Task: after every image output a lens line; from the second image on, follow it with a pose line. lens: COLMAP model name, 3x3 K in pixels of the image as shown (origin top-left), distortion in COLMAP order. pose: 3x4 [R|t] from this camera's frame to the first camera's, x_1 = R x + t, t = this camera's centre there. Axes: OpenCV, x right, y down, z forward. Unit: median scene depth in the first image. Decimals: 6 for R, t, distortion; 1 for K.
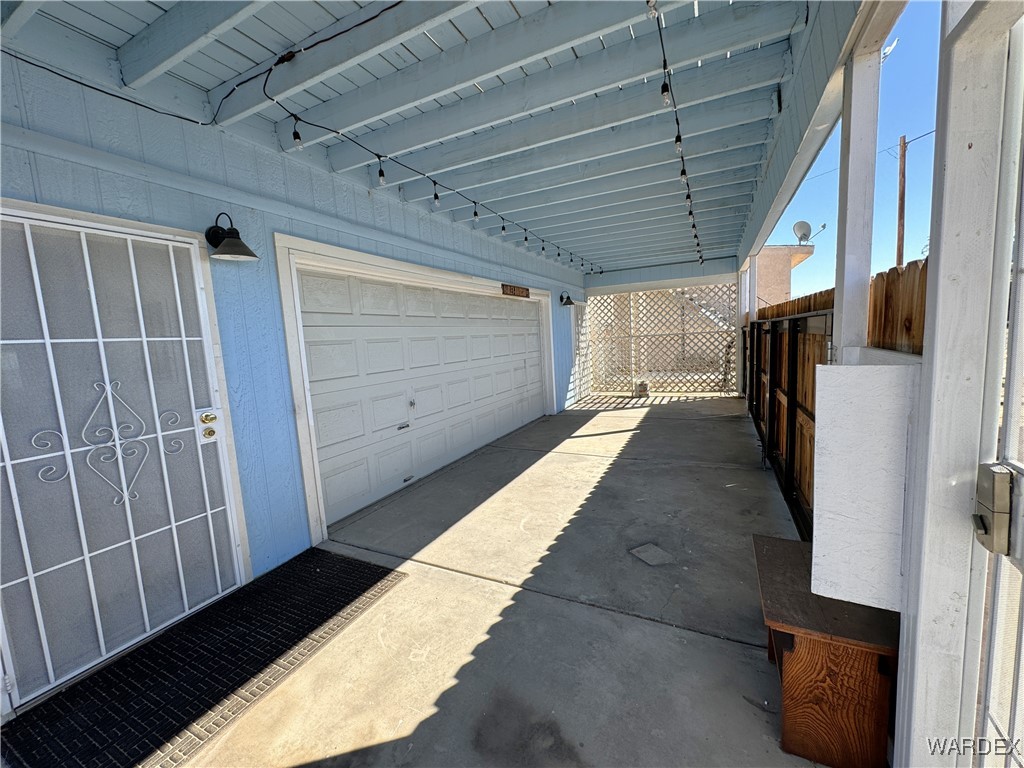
lens RADIAL K [[408.0, 0, 512.0], [0, 408.0, 381.3], [0, 0, 1]] dist [-0.001761, -0.000370]
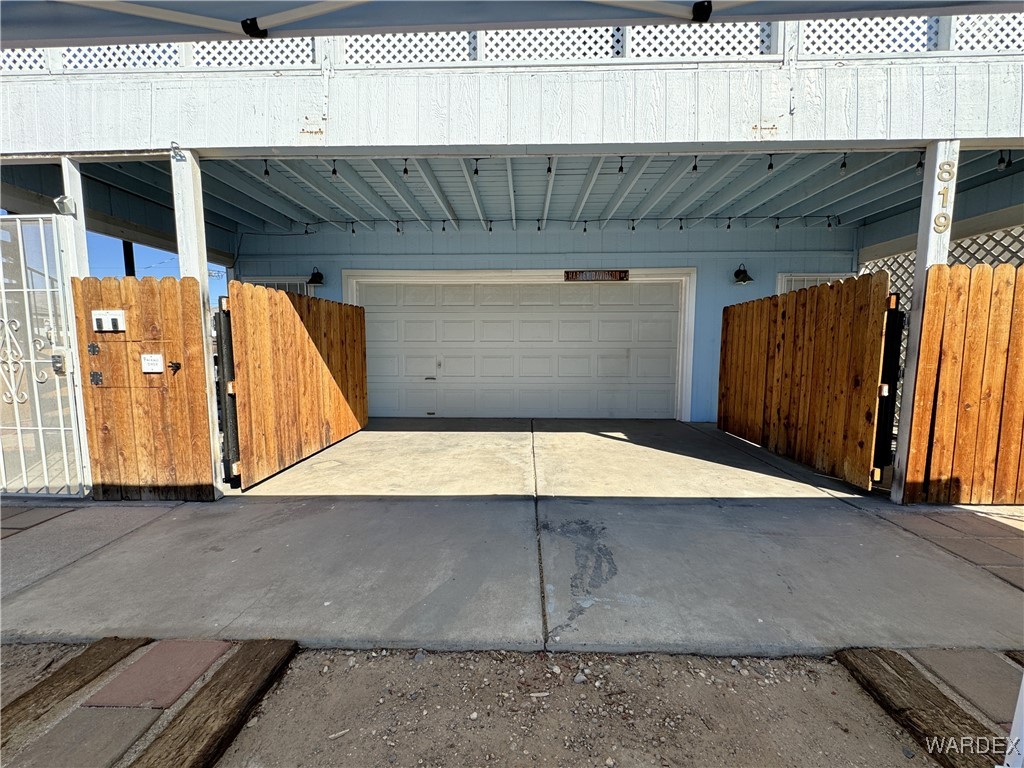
lens RADIAL K [[408.0, 0, 511.8], [0, 408.0, 383.2], [0, 0, 1]] dist [-0.001761, -0.000370]
pose [[0.413727, 0.141775, -0.899294, 0.964166], [-0.119239, 0.987729, 0.100860, -0.048241], [0.902558, 0.065503, 0.425556, 0.485310]]
